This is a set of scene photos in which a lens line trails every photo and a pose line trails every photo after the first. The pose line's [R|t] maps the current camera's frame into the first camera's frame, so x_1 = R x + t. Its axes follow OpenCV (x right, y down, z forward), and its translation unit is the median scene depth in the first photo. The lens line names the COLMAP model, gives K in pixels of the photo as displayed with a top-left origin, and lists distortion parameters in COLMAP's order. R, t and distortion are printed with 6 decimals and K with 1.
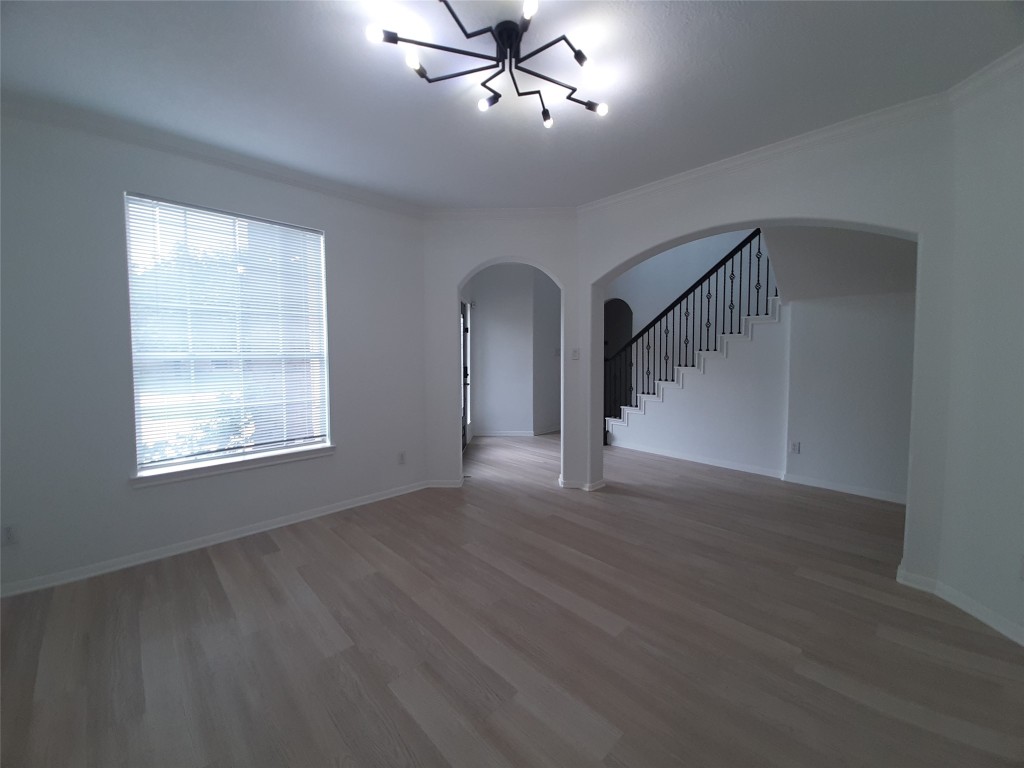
lens RADIAL K [[398.2, 0, 504.9], [0, 398.2, 372.2], [0, 0, 1]] dist [0.012277, -0.011840]
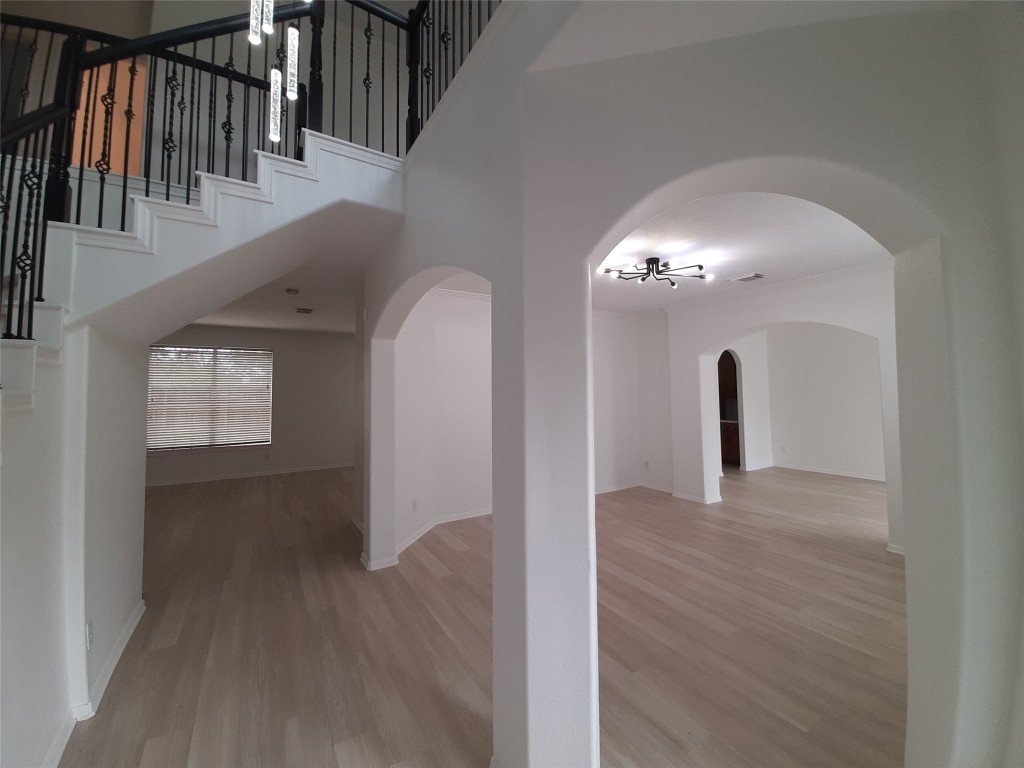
lens RADIAL K [[398.2, 0, 504.9], [0, 398.2, 372.2], [0, 0, 1]] dist [0.012277, -0.011840]
pose [[-0.976712, 0.016659, 0.213906, 0.268713], [0.017325, 0.999849, 0.001242, -0.207791], [-0.213853, 0.004919, -0.976854, 2.555352]]
